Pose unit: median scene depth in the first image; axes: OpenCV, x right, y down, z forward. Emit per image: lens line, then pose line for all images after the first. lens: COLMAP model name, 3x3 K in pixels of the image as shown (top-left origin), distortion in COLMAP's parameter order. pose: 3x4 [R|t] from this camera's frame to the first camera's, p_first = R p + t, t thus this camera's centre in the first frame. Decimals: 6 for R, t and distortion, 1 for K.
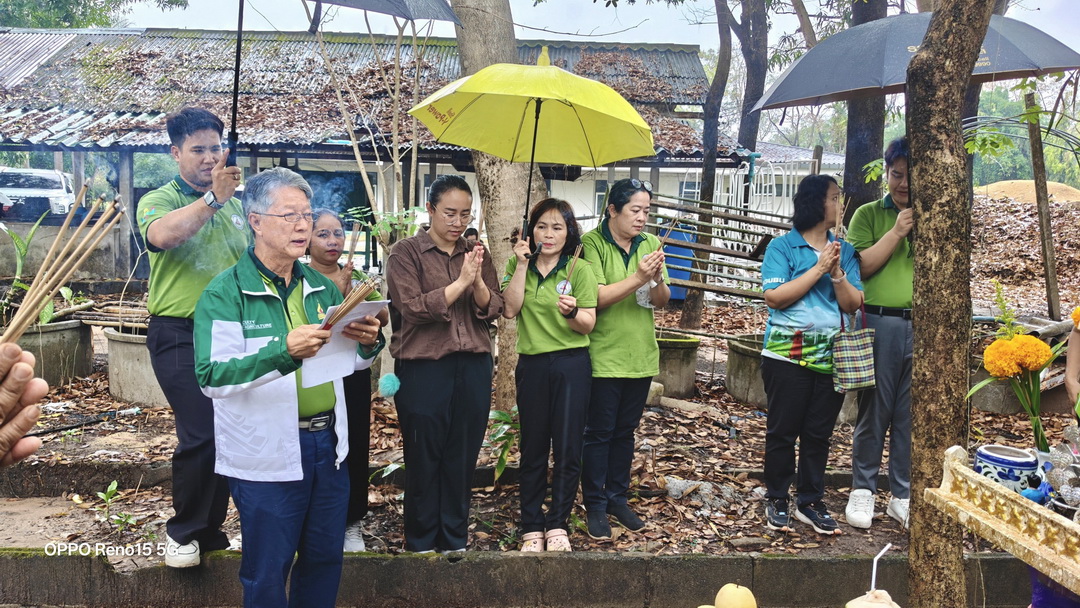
lens RADIAL K [[891.8, 0, 571.2], [0, 891.8, 316.8], [0, 0, 1]] dist [0.028352, -0.094320]
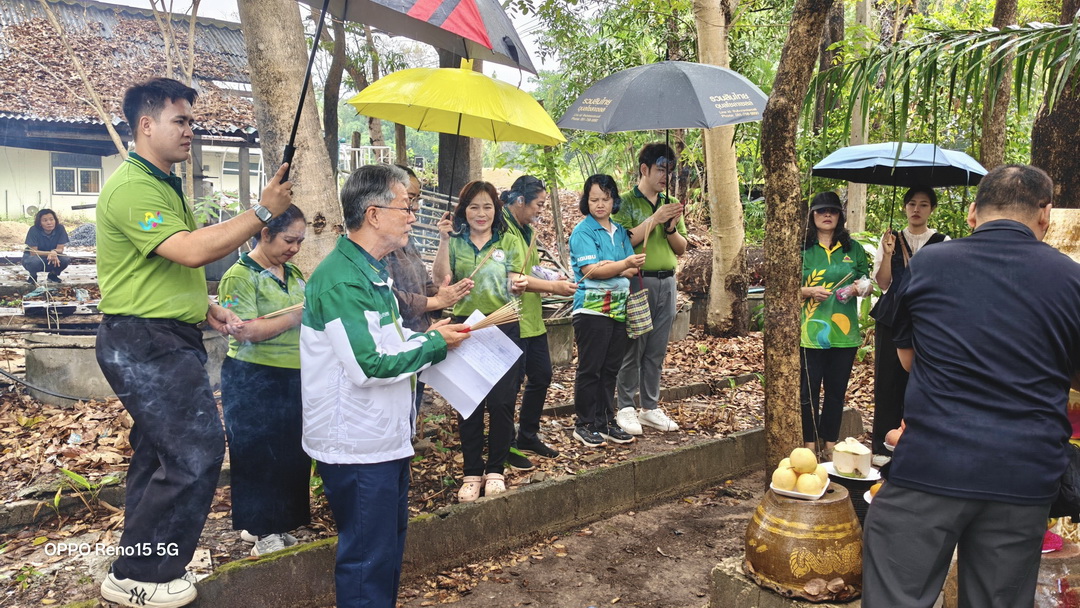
lens RADIAL K [[888.0, 0, 559.3], [0, 888.0, 302.8], [0, 0, 1]] dist [0.241138, -0.945015]
pose [[0.760792, -0.073287, 0.644845, -0.825645], [0.066381, 0.997180, 0.035013, -0.023022], [-0.645592, 0.016168, 0.763511, 0.062168]]
